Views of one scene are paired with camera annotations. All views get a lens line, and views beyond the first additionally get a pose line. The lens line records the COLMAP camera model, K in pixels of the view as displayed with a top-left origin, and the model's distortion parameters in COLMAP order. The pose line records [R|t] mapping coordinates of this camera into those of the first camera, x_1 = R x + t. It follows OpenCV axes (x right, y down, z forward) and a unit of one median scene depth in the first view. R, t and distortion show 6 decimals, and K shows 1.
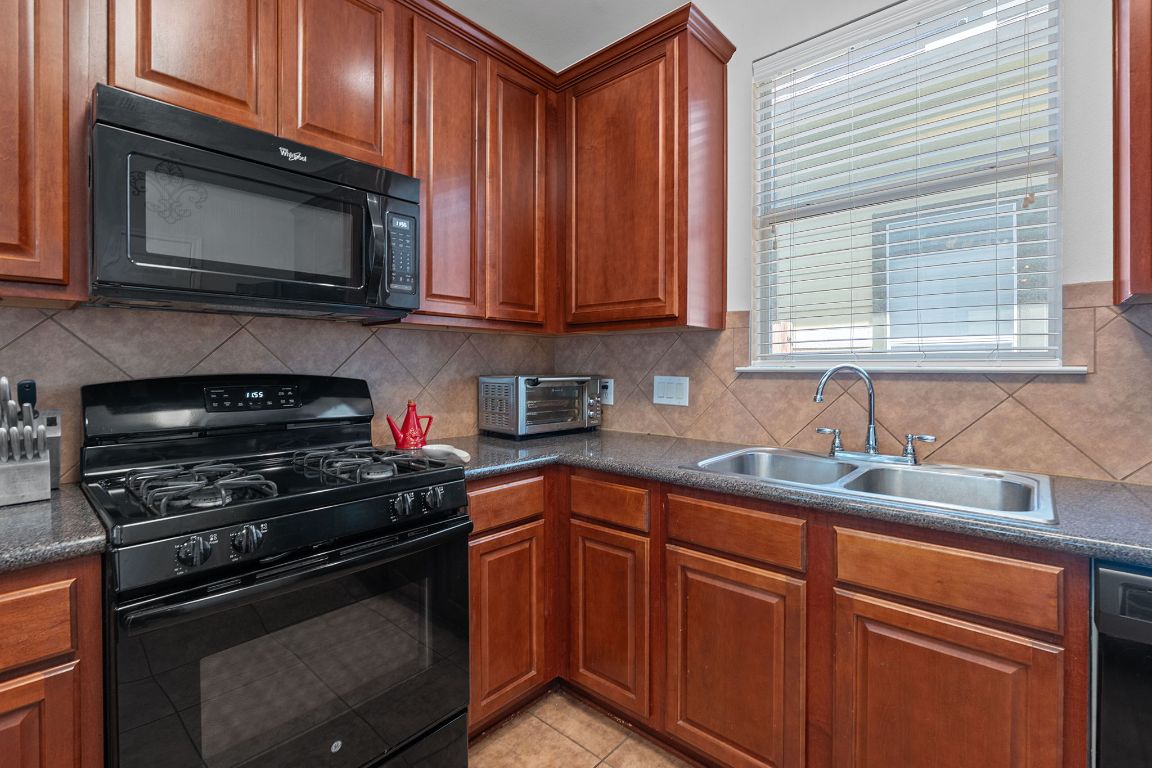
lens RADIAL K [[511.8, 0, 576.0], [0, 511.8, 369.4], [0, 0, 1]] dist [-0.006269, 0.000263]
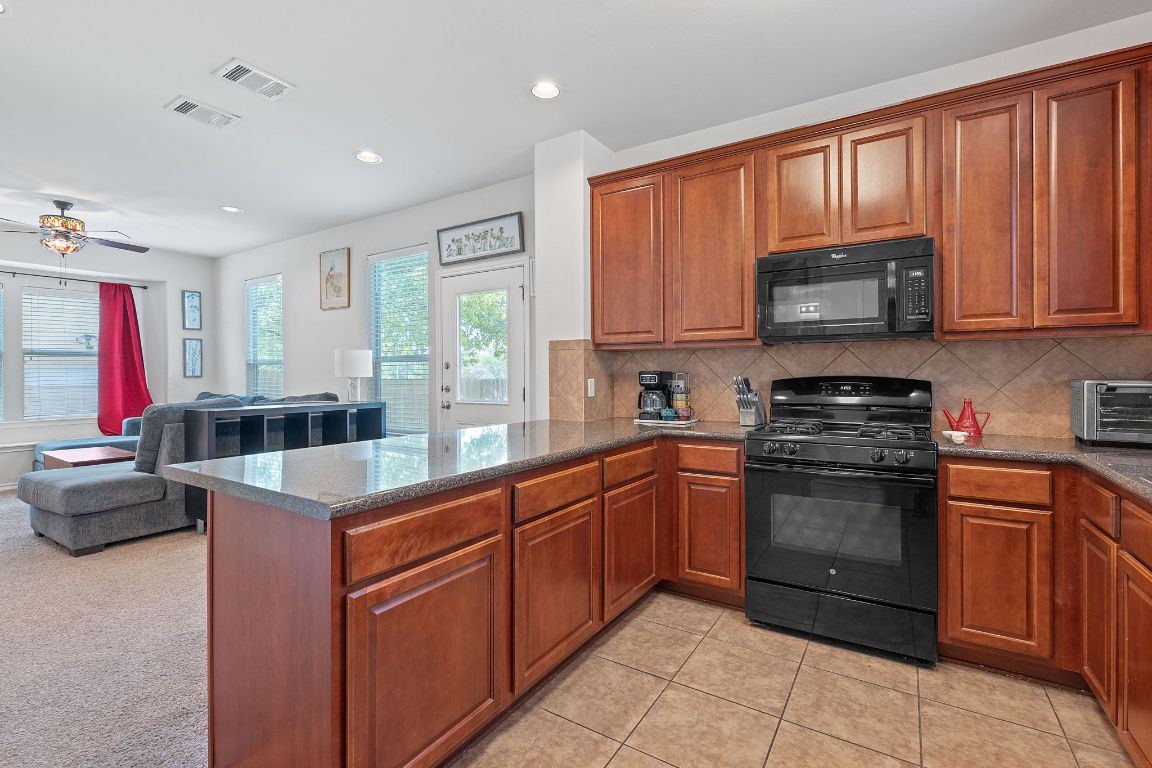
lens RADIAL K [[517.9, 0, 570.1], [0, 517.9, 373.0], [0, 0, 1]] dist [-0.008244, 0.001178]
pose [[0.158922, 0.001738, -0.987290, 0.785232], [-0.001635, 0.999998, 0.001497, -0.002018], [0.987290, 0.001376, 0.158924, -0.169765]]
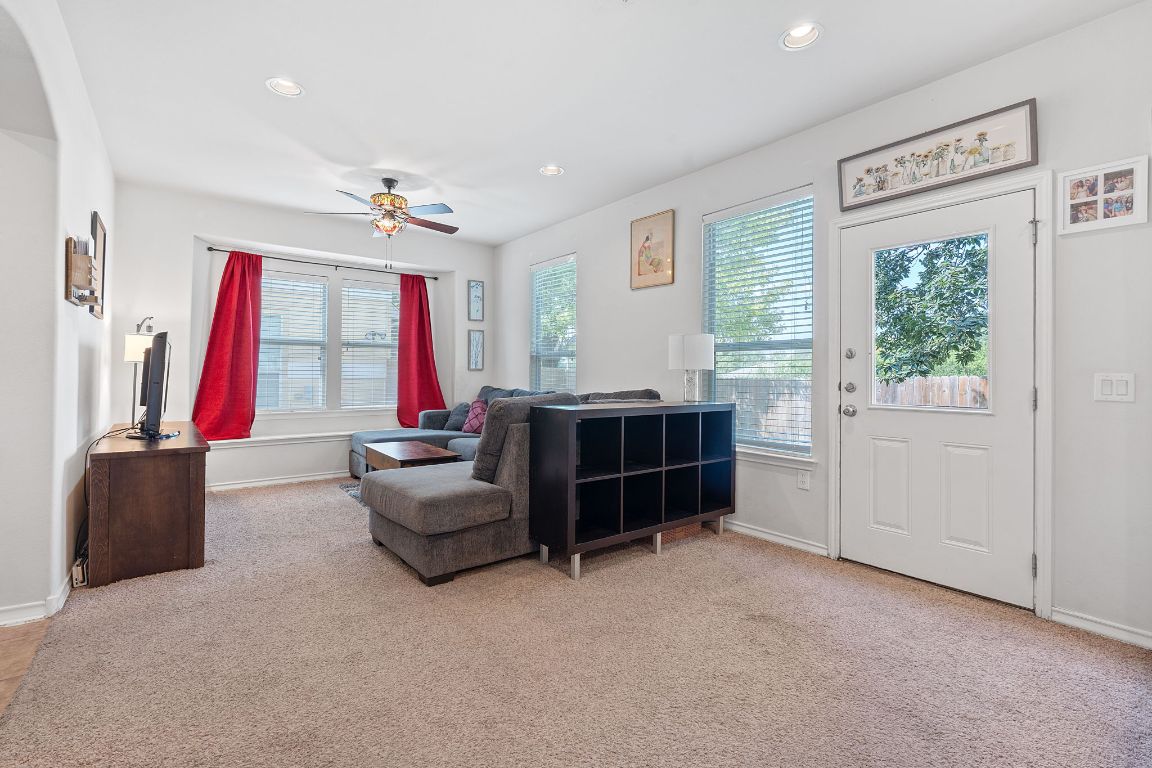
lens RADIAL K [[511.8, 0, 576.0], [0, 511.8, 369.4], [0, 0, 1]] dist [-0.006269, 0.000263]
pose [[-0.169391, -0.006050, -0.985530, 0.102372], [-0.013037, 0.999907, -0.003898, 0.035690], [0.985463, 0.012188, -0.169454, -0.931868]]
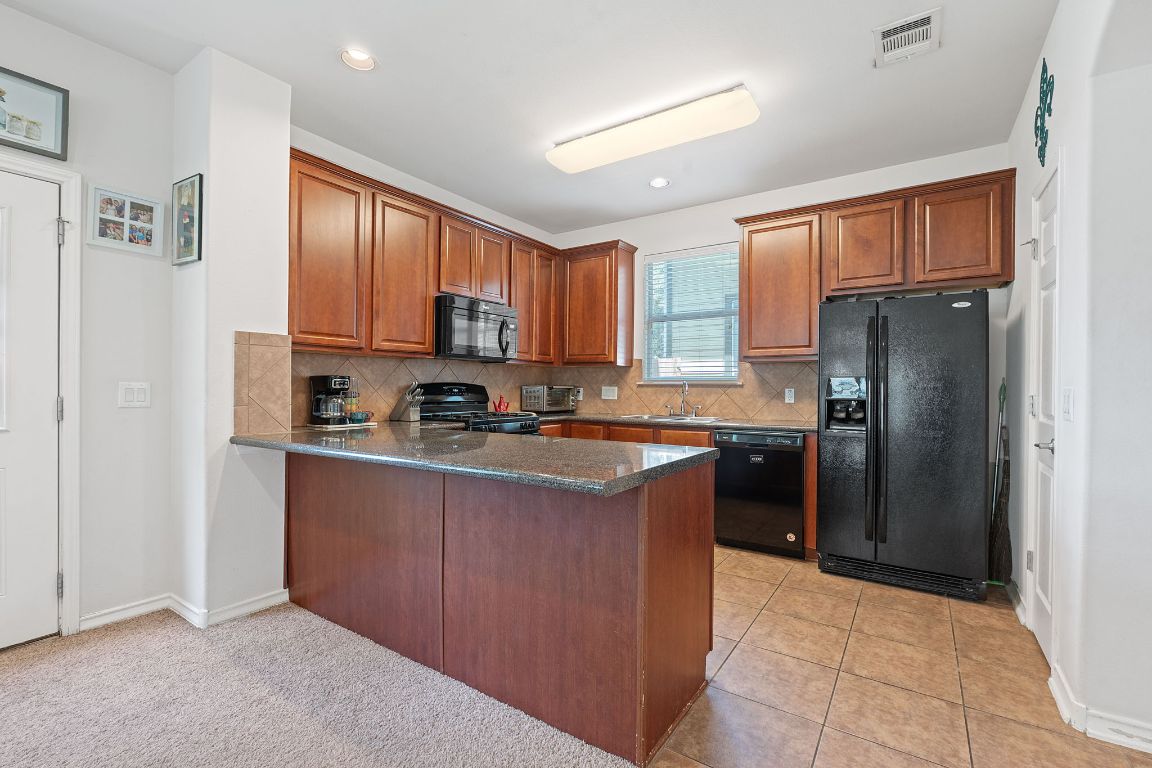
lens RADIAL K [[506.8, 0, 578.9], [0, 506.8, 388.4], [0, 0, 1]] dist [-0.004990, 0.000098]
pose [[0.989865, 0.008902, 0.141730, -0.303877], [-0.008646, 0.999960, -0.002421, 0.032994], [-0.141746, 0.001171, 0.989902, -1.366650]]
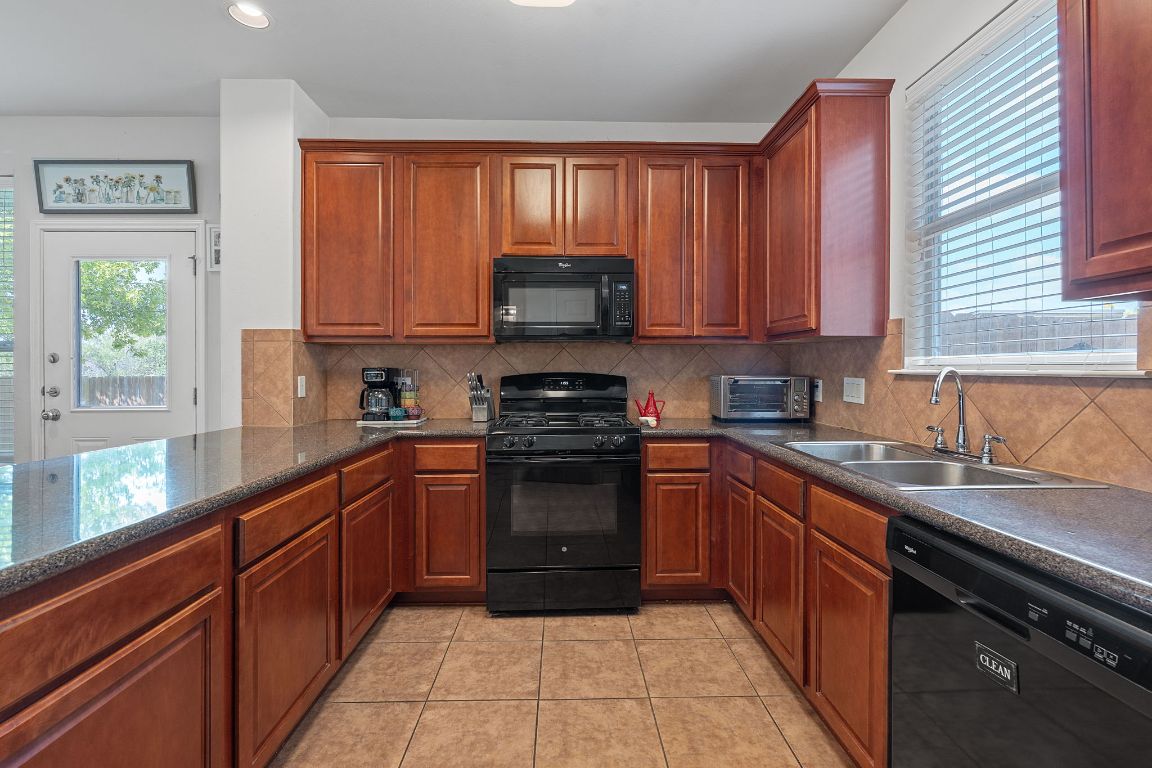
lens RADIAL K [[511.8, 0, 576.0], [0, 511.8, 369.4], [0, 0, 1]] dist [-0.006269, 0.000263]
pose [[0.690384, 0.002359, -0.723439, 0.672119], [-0.004278, 0.999991, -0.000822, -0.001420], [0.723431, 0.003662, 0.690387, -0.264051]]
